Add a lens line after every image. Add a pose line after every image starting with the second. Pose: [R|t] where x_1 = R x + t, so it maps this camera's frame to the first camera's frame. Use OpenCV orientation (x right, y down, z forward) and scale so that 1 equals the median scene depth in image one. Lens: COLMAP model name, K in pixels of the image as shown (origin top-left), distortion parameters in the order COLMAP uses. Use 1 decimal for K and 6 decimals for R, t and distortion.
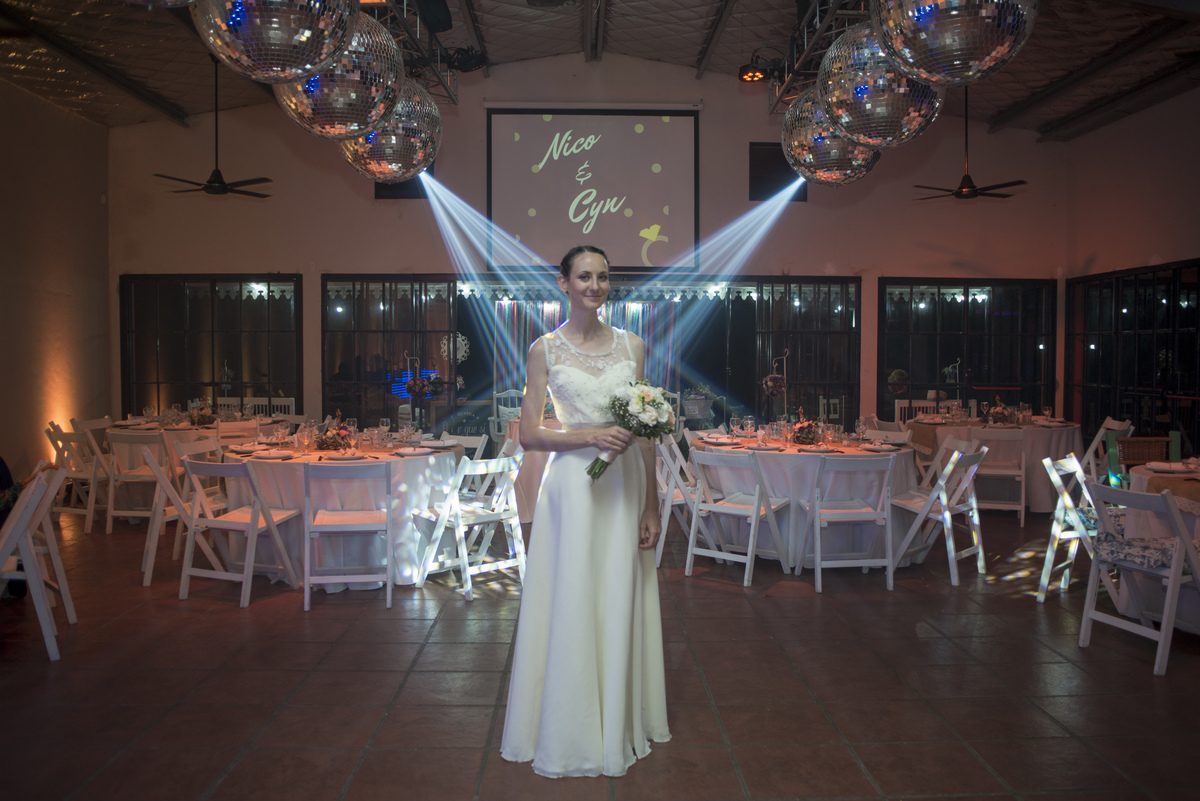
lens RADIAL K [[971.8, 0, 595.1], [0, 971.8, 404.1], [0, 0, 1]] dist [-0.088292, 0.045954]
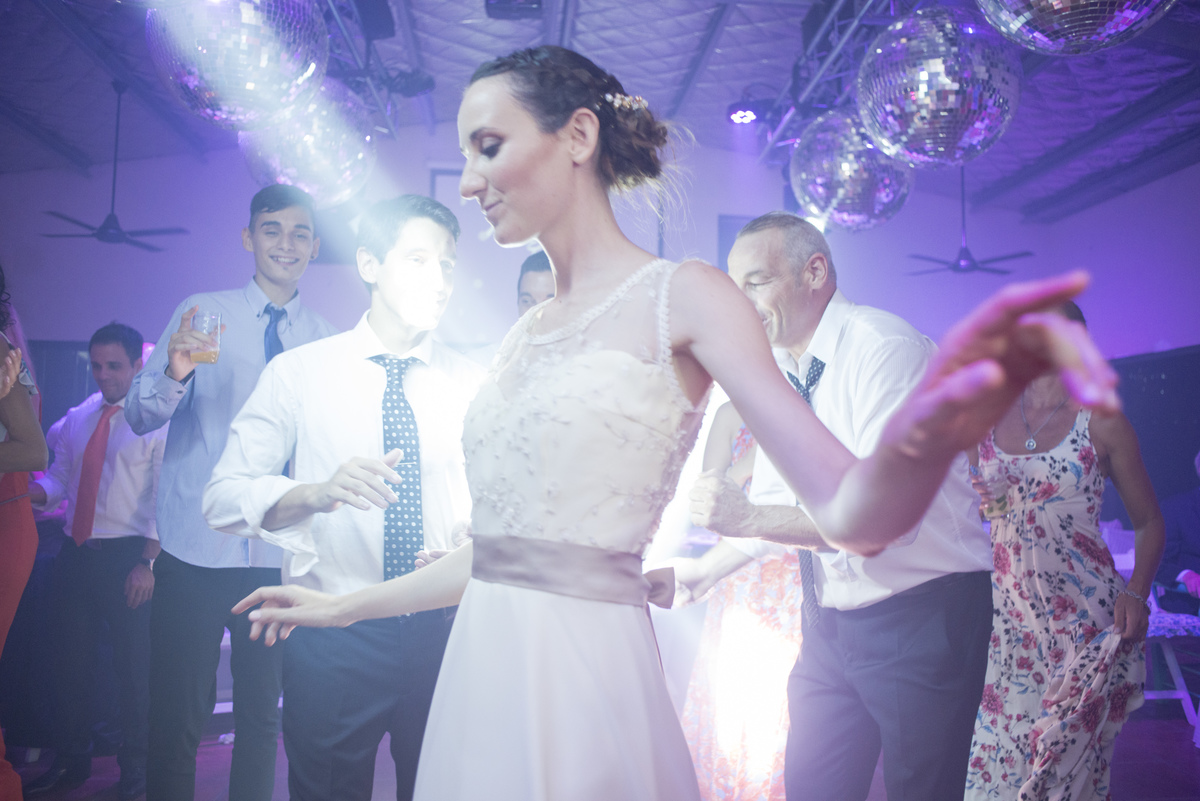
lens RADIAL K [[971.8, 0, 604.0], [0, 971.8, 395.7], [0, 0, 1]] dist [-0.088292, 0.045954]
pose [[0.996967, 0.020574, 0.075062, -0.016987], [-0.011889, 0.993368, -0.114366, 0.008338], [-0.076917, 0.113126, 0.990599, 0.141361]]
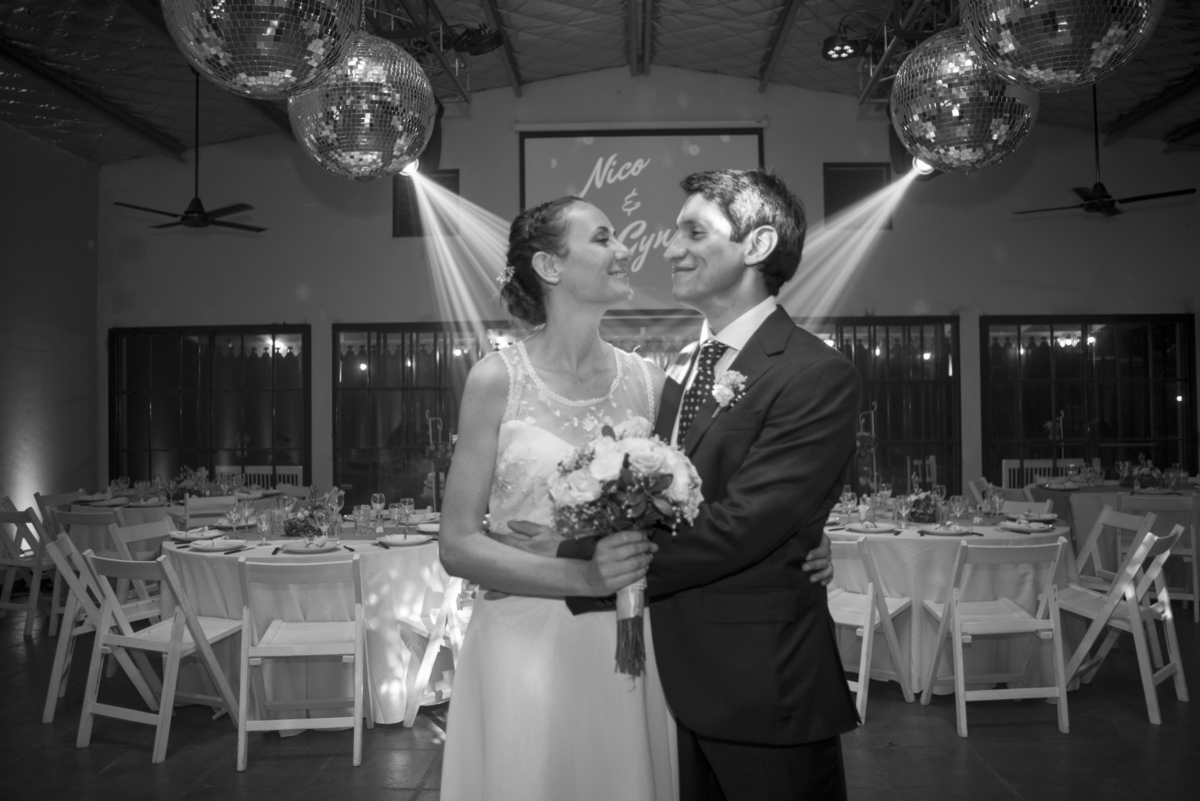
lens RADIAL K [[971.8, 0, 602.2], [0, 971.8, 396.0], [0, 0, 1]] dist [-0.088292, 0.045954]
pose [[0.998651, -0.014770, -0.049771, 0.003603], [0.011109, 0.997267, -0.073045, -0.004194], [0.050714, 0.072394, 0.996086, 0.185612]]
